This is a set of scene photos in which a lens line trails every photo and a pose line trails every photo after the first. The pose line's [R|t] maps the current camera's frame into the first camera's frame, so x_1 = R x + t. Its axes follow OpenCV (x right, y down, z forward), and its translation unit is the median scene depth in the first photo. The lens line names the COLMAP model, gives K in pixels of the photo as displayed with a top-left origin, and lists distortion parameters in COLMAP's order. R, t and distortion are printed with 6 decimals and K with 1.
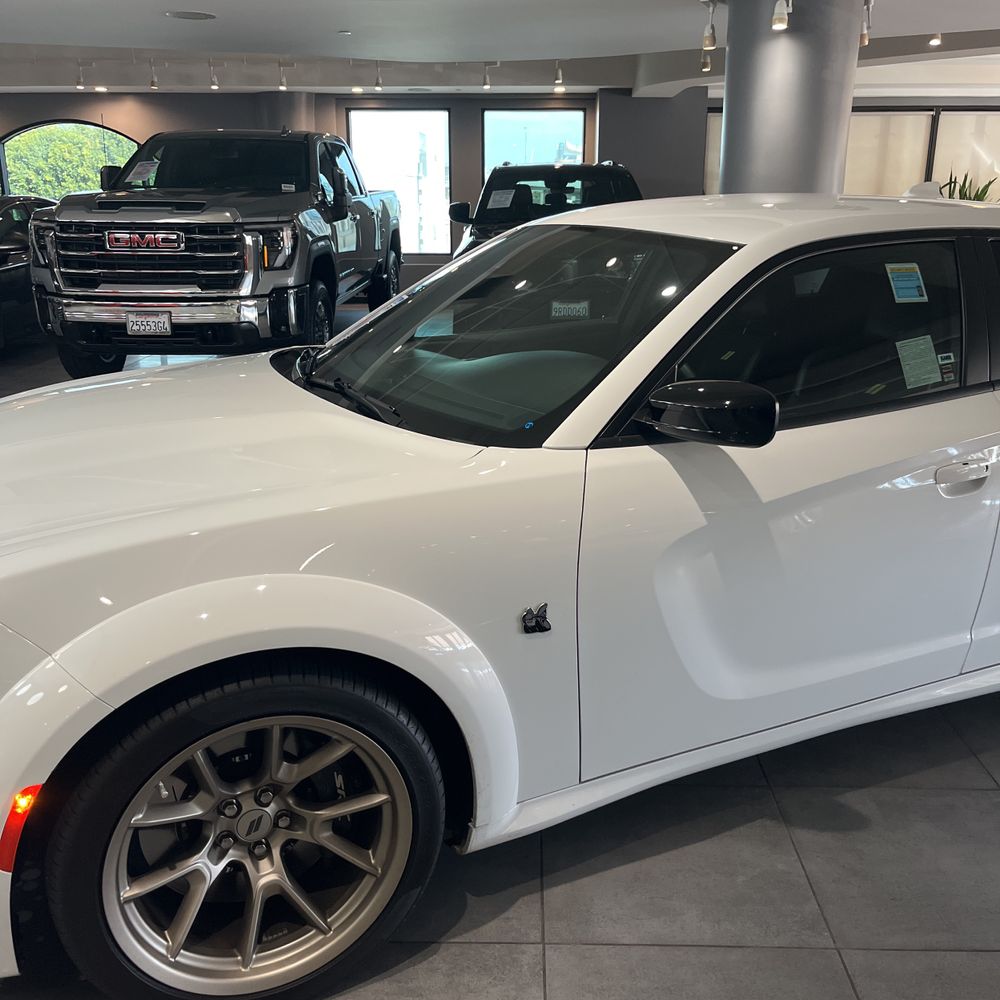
lens RADIAL K [[1020.6, 0, 493.8], [0, 1020.6, 507.9], [0, 0, 1]] dist [0.016609, 0.000000]
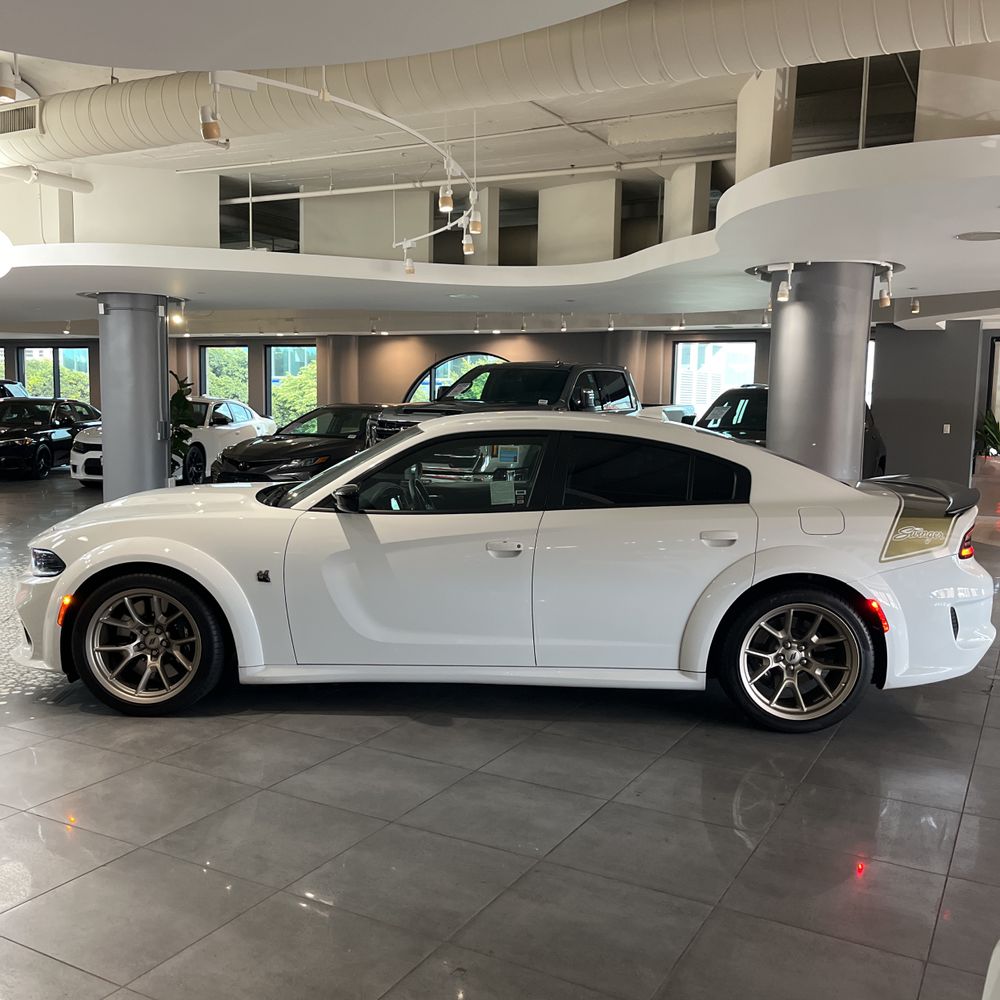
lens RADIAL K [[1020.6, 0, 498.0], [0, 1020.6, 493.6], [0, 0, 1]] dist [0.016609, 0.000000]
pose [[0.888901, 0.058328, -0.454370, 1.599247], [-0.152744, 0.972839, -0.173933, 0.251961], [0.431884, 0.224012, 0.873668, -0.902451]]
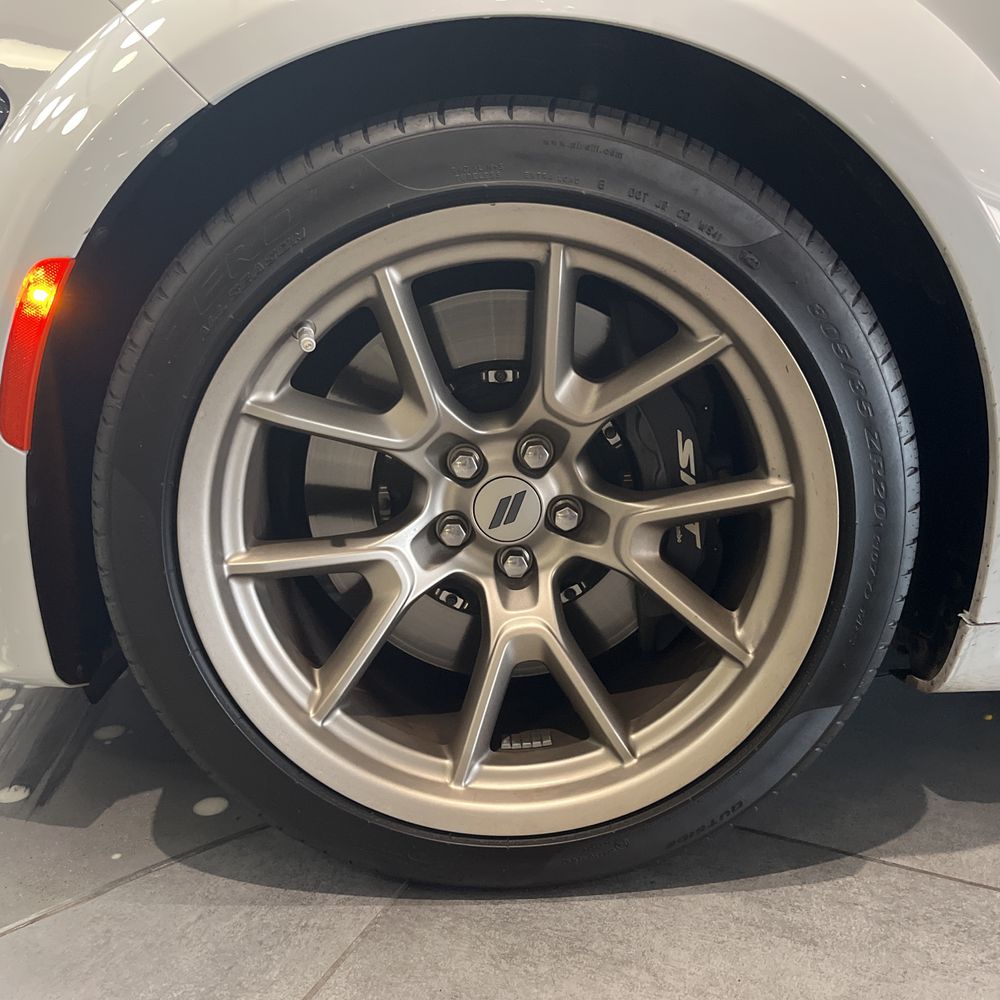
lens RADIAL K [[1020.6, 0, 504.2], [0, 1020.6, 500.4], [0, 0, 1]] dist [0.016609, 0.000000]
pose [[0.918015, 0.101233, -0.383407, -0.042082], [-0.112261, 0.993658, -0.006431, 0.295210], [0.380324, 0.048945, 0.923557, 0.512801]]
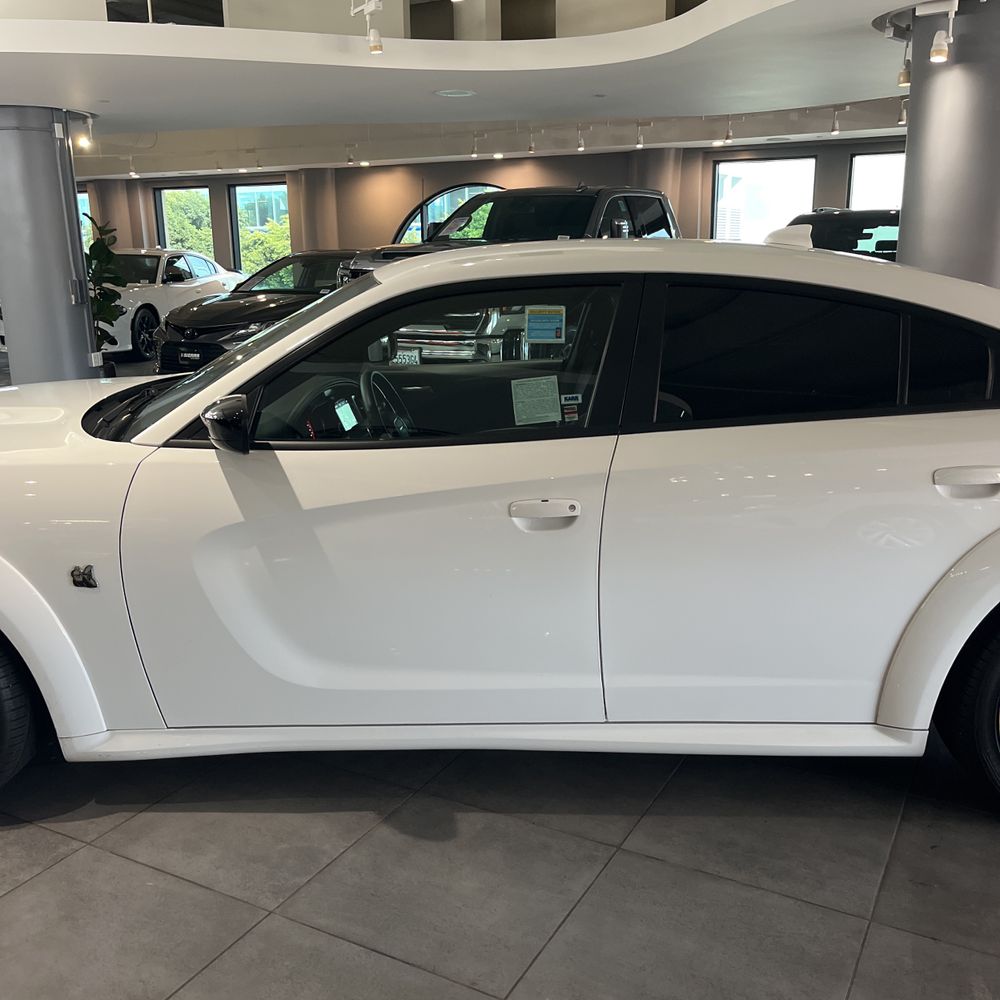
lens RADIAL K [[1020.6, 0, 501.1], [0, 1020.6, 508.2], [0, 0, 1]] dist [0.016609, 0.000000]
pose [[0.889996, 0.102939, -0.444197, 1.038595], [-0.123156, 0.992245, -0.016811, -0.016151], [0.439022, 0.069667, 0.895771, 0.088765]]
